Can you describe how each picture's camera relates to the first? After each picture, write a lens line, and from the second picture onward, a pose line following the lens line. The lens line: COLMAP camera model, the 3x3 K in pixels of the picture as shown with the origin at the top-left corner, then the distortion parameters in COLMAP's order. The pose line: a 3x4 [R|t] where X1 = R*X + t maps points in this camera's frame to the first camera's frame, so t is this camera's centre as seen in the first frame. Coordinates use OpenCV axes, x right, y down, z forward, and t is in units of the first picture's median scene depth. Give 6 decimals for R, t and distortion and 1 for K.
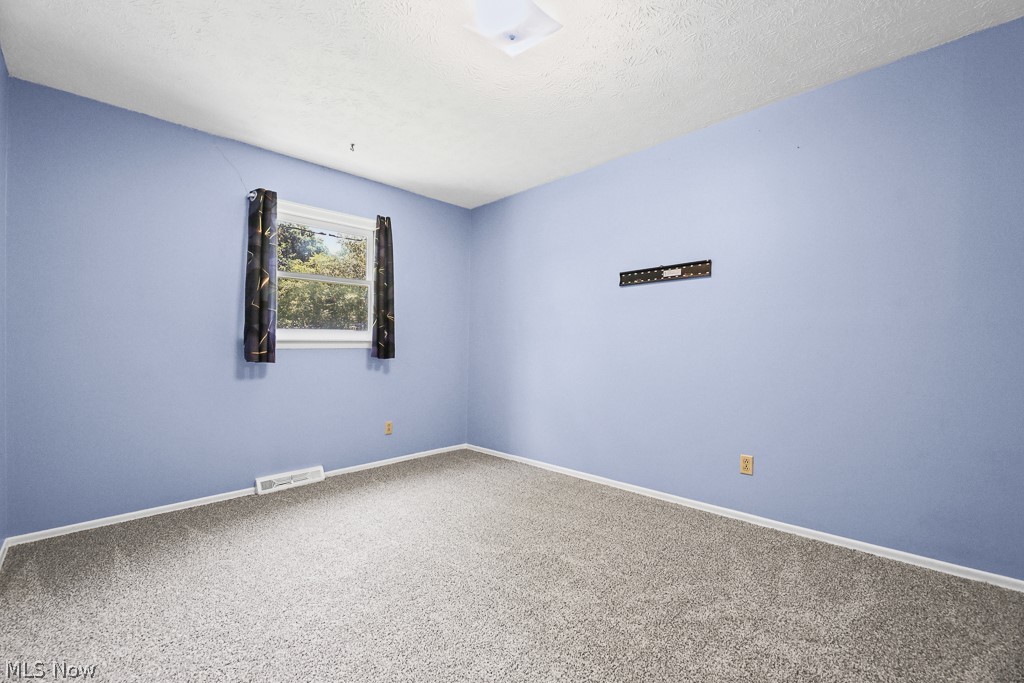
lens RADIAL K [[418.8, 0, 506.9], [0, 418.8, 345.3], [0, 0, 1]] dist [0.001160, 0.000135]
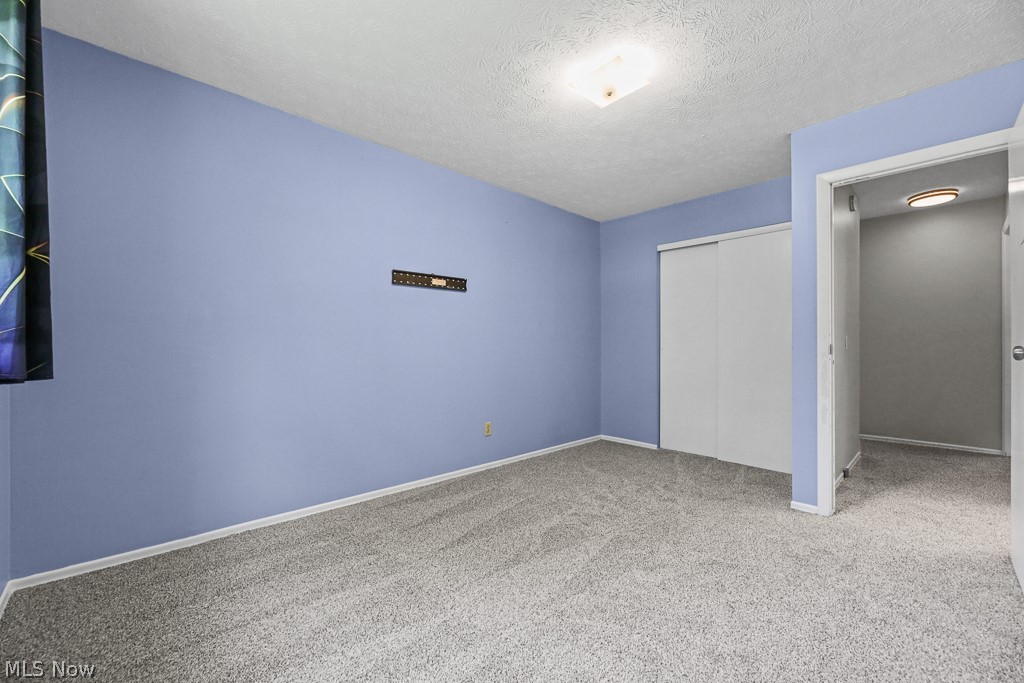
lens RADIAL K [[418.8, 0, 506.9], [0, 418.8, 345.3], [0, 0, 1]] dist [0.001160, 0.000135]
pose [[0.044910, 0.011981, 0.998919, -0.746461], [-0.001764, 0.999927, -0.011913, 0.014021], [-0.998989, -0.001227, 0.044928, 0.761663]]
